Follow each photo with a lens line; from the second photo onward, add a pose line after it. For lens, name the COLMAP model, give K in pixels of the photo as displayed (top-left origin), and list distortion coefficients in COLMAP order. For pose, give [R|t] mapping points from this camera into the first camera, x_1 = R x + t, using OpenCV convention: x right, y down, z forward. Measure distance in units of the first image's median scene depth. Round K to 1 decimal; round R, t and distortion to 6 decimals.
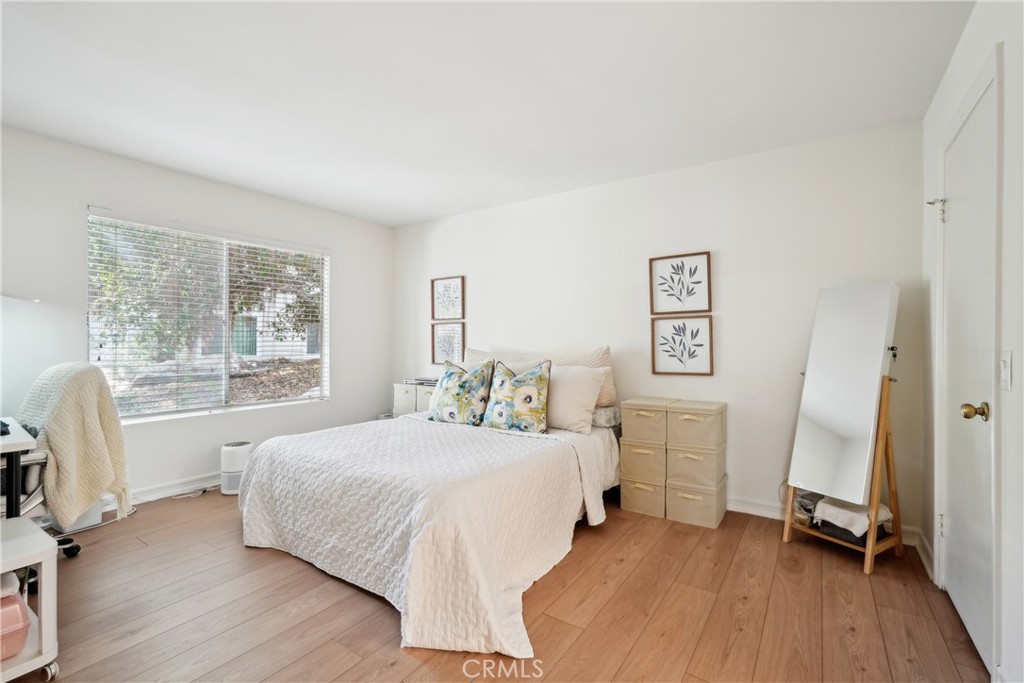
lens RADIAL K [[450.8, 0, 512.0], [0, 450.8, 341.5], [0, 0, 1]] dist [0.000346, 0.000592]
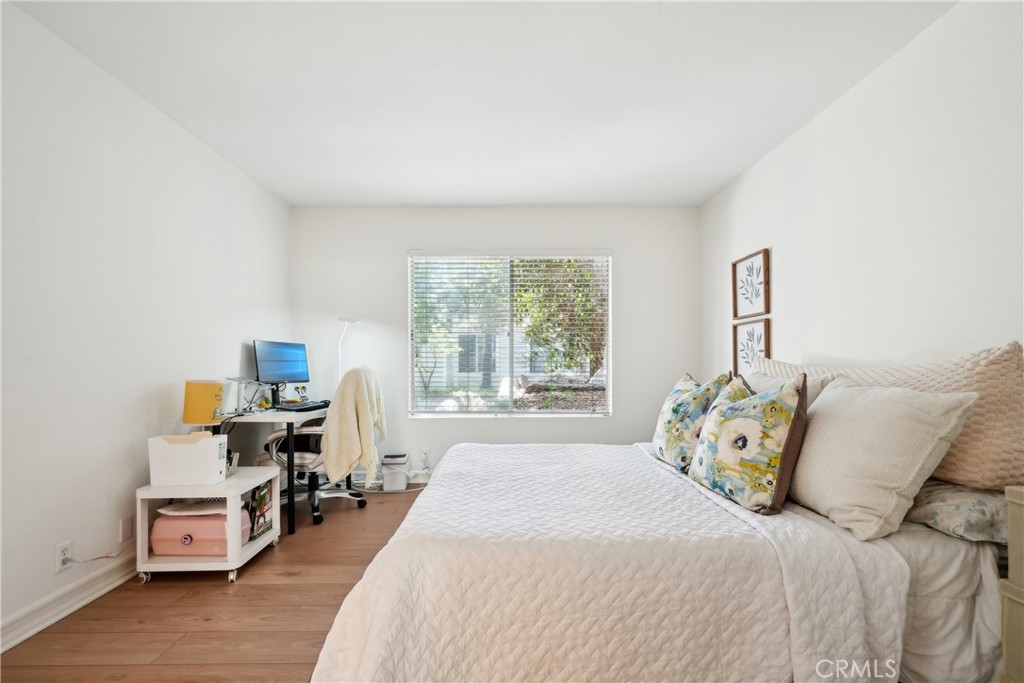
lens RADIAL K [[458.9, 0, 510.4], [0, 458.9, 359.0], [0, 0, 1]] dist [-0.000093, 0.000135]
pose [[0.569653, -0.007701, -0.821849, 0.315676], [0.003357, 0.999970, -0.007043, 0.027665], [0.821879, 0.001253, 0.569661, 0.422984]]
